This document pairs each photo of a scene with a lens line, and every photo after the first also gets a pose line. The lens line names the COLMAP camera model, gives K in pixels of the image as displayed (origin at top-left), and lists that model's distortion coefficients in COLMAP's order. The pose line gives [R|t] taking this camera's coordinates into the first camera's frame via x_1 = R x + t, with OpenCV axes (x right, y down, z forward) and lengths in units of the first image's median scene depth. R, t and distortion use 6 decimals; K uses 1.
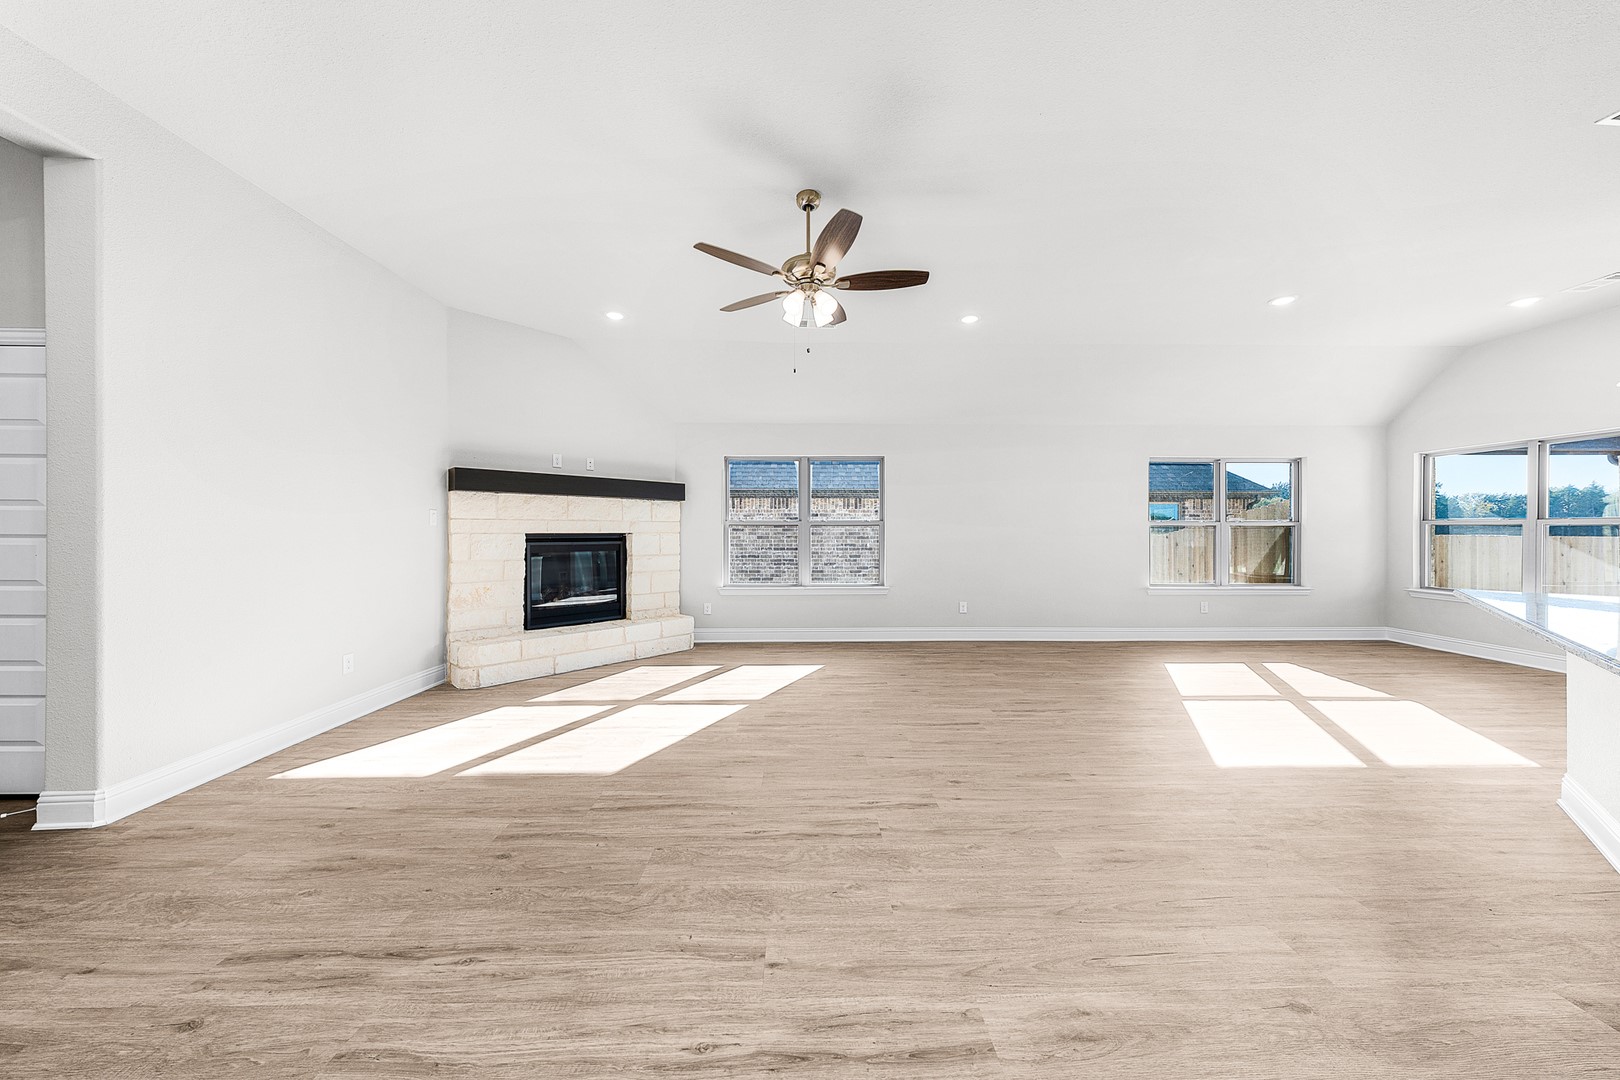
lens RADIAL K [[543.6, 0, 812.1], [0, 543.6, 534.9], [0, 0, 1]] dist [-0.002423, 0.000219]
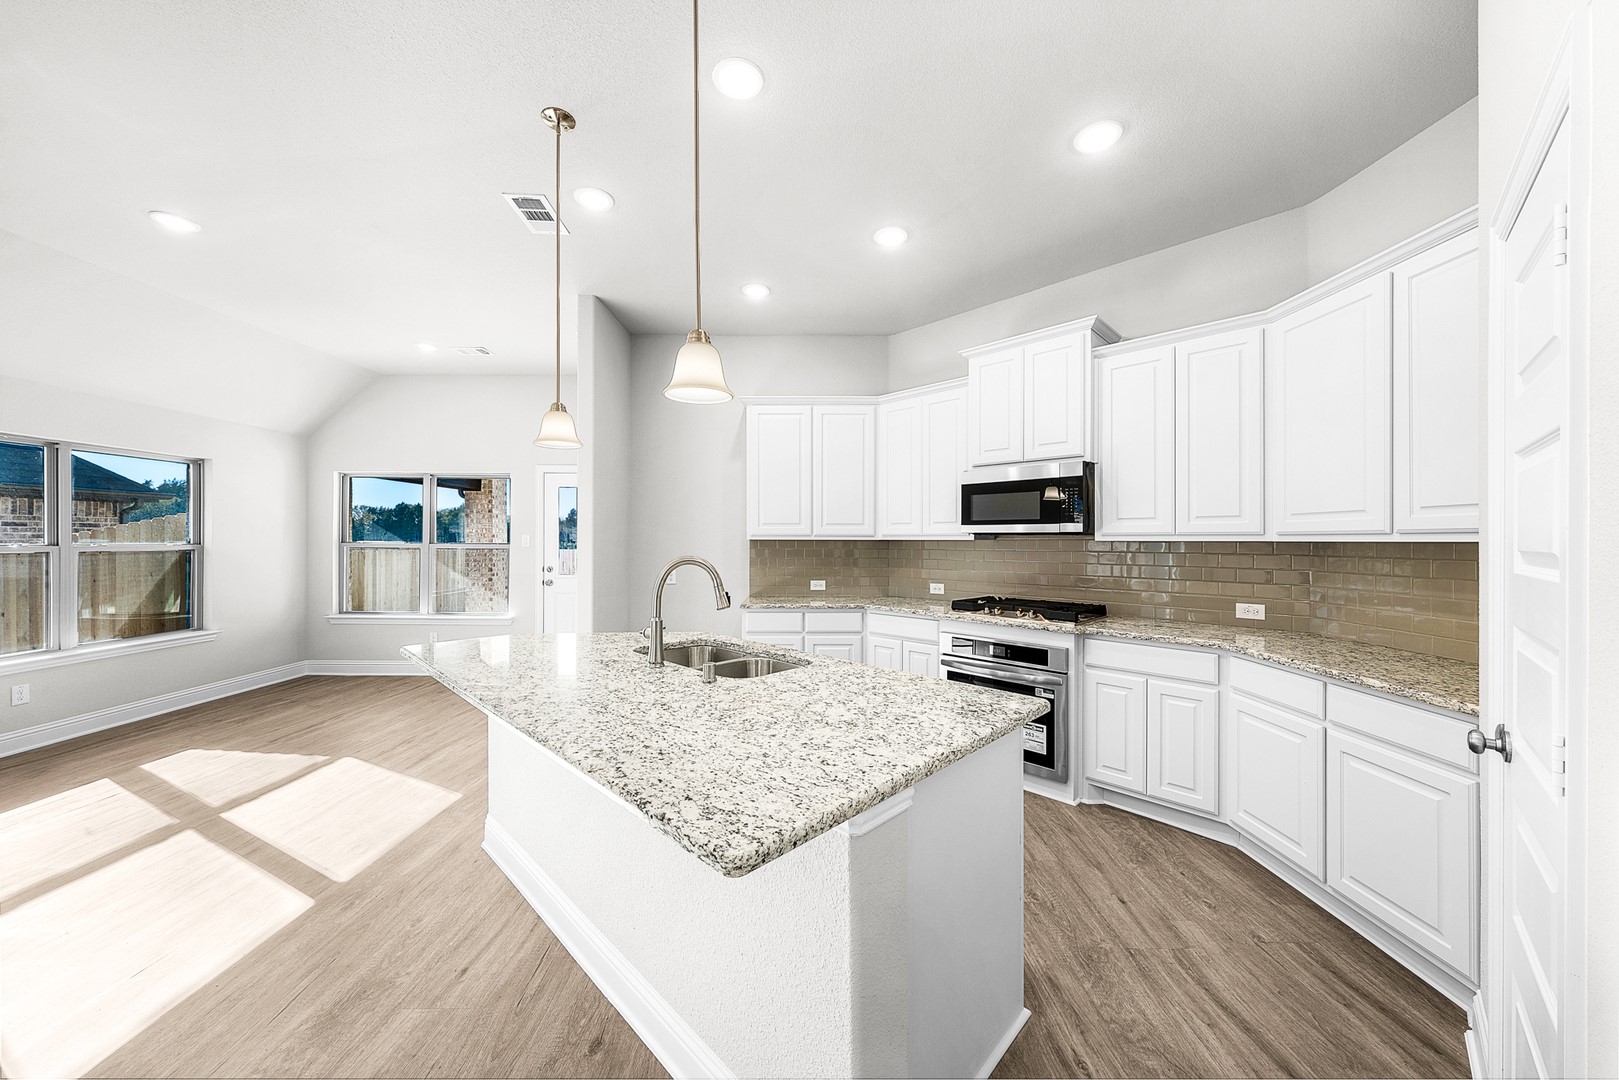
lens RADIAL K [[568.1, 0, 809.5], [0, 568.1, 540.0], [0, 0, 1]] dist [-0.002031, -0.000007]
pose [[0.017753, -0.000883, 0.999842, 0.175439], [0.001524, 0.999998, 0.000856, -0.039524], [-0.999841, 0.001508, 0.017755, 0.196708]]
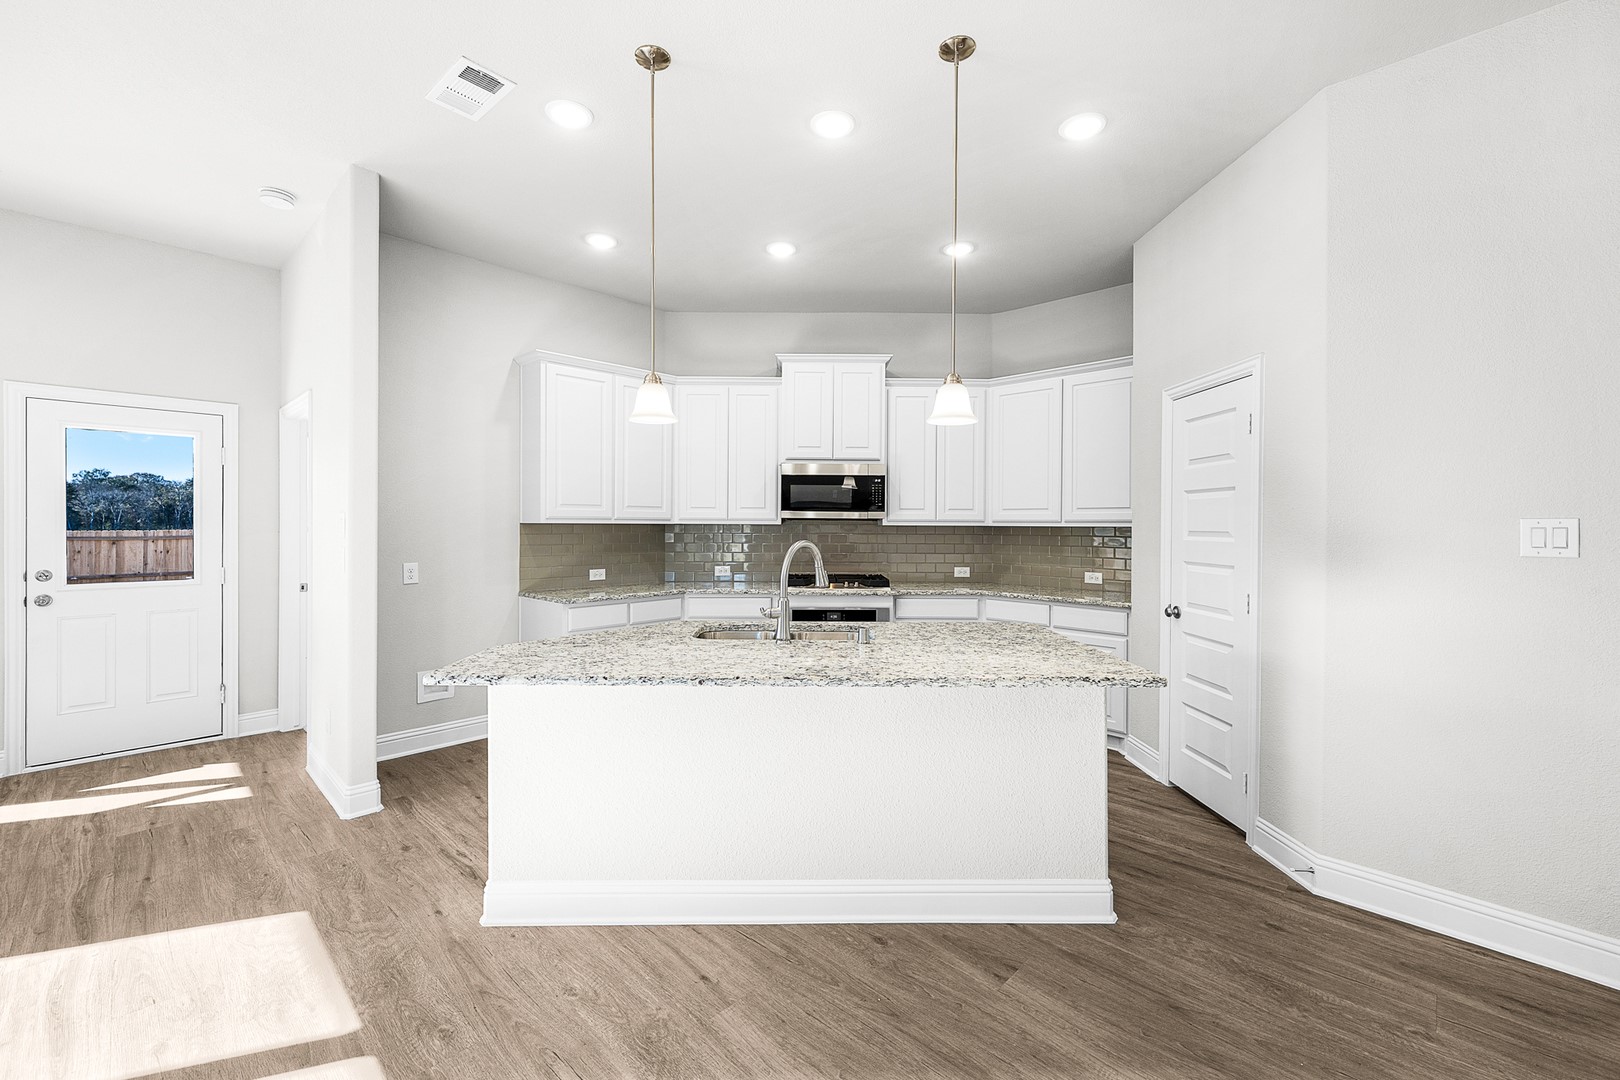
lens RADIAL K [[663.5, 0, 805.2], [0, 663.5, 530.0], [0, 0, 1]] dist [0.000818, -0.000008]
pose [[-0.702163, -0.010694, 0.711936, 0.208405], [-0.003087, 0.999924, 0.011975, -0.042258], [-0.712009, 0.006211, -0.702143, 0.702953]]
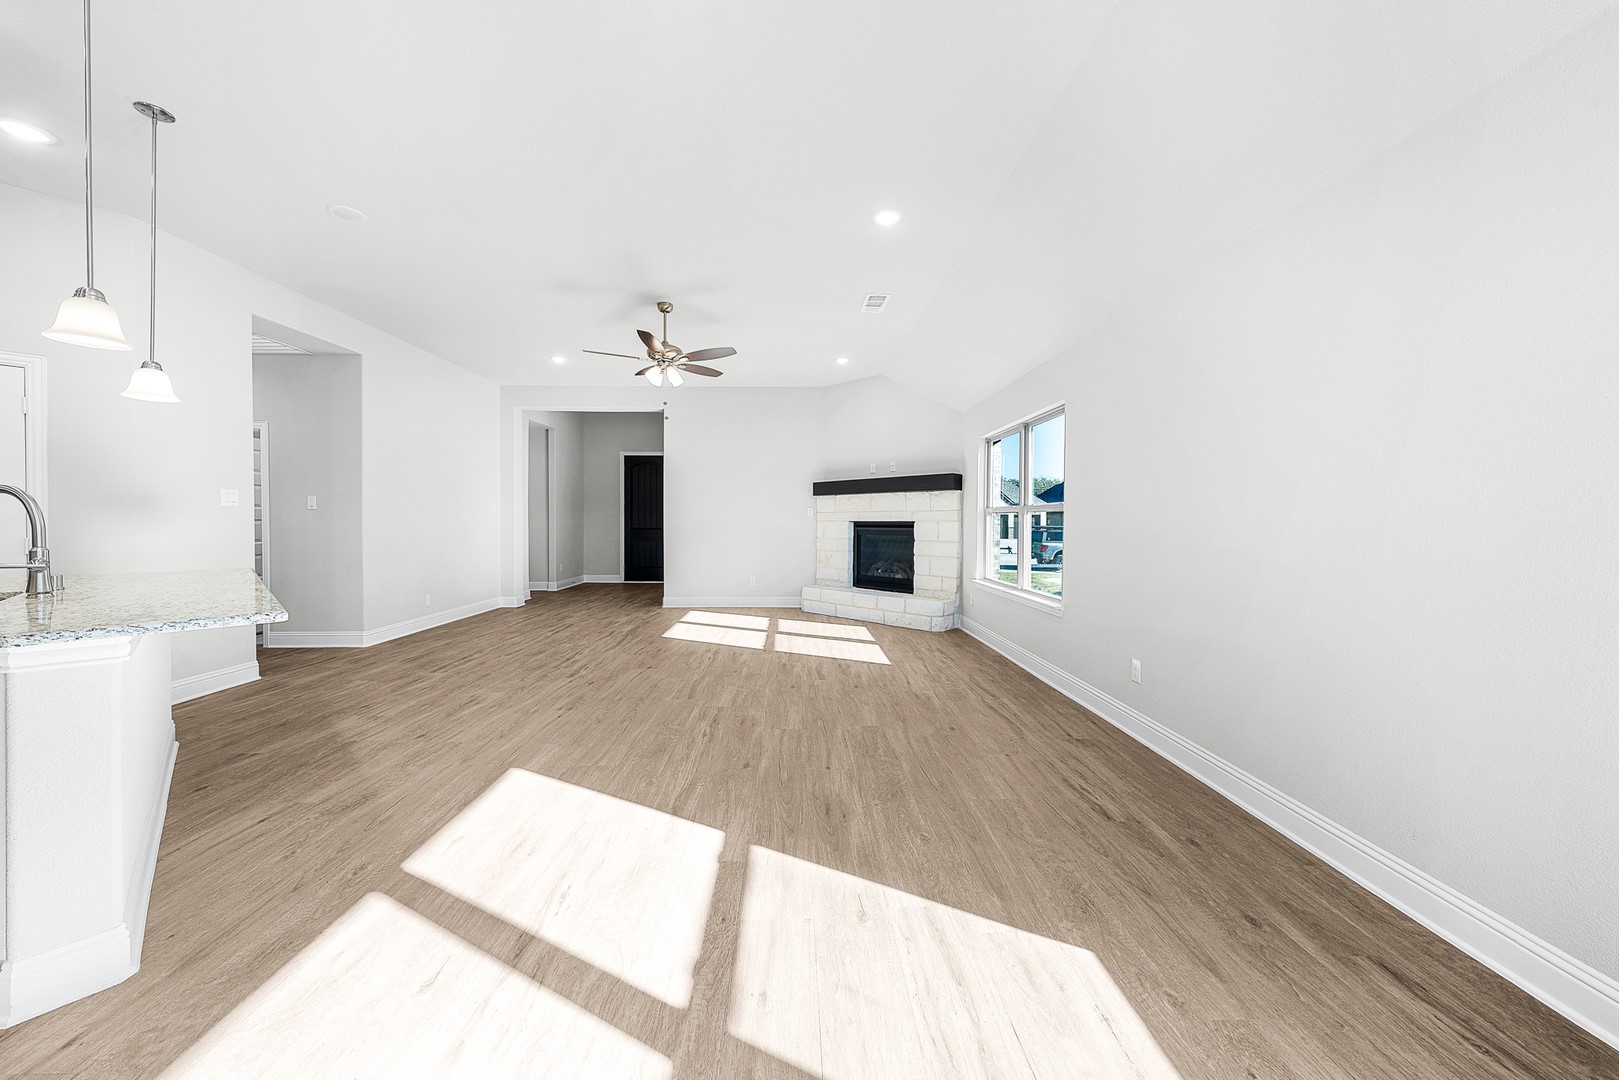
lens RADIAL K [[558.7, 0, 802.8], [0, 558.7, 526.4], [0, 0, 1]] dist [-0.001635, -0.000037]
pose [[-0.003738, 0.010266, -0.999940, 1.042769], [-0.006589, 0.999925, 0.010291, -0.003280], [0.999971, 0.006627, -0.003670, 0.911997]]
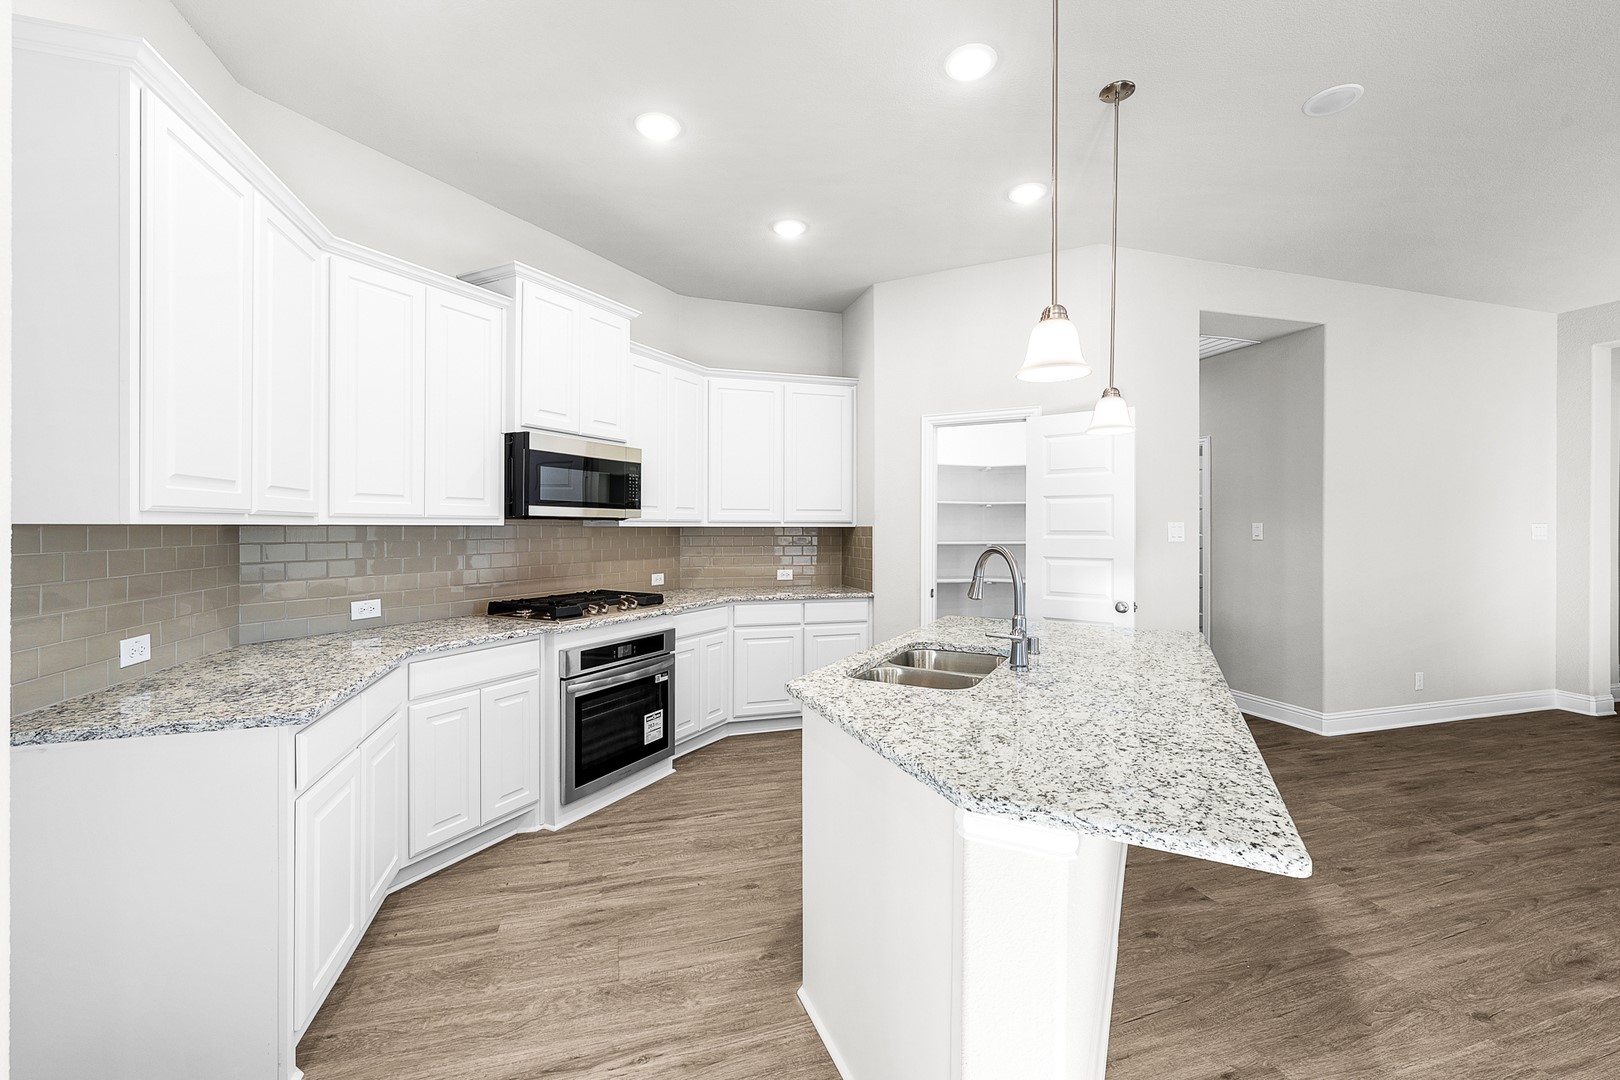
lens RADIAL K [[658.7, 0, 810.9], [0, 658.7, 527.7], [0, 0, 1]] dist [-0.000529, 0.000236]
pose [[-0.962447, -0.003990, -0.271440, 0.882877], [-0.005654, 0.999970, 0.005350, -0.041484], [0.271411, 0.006683, -0.962440, 0.727175]]
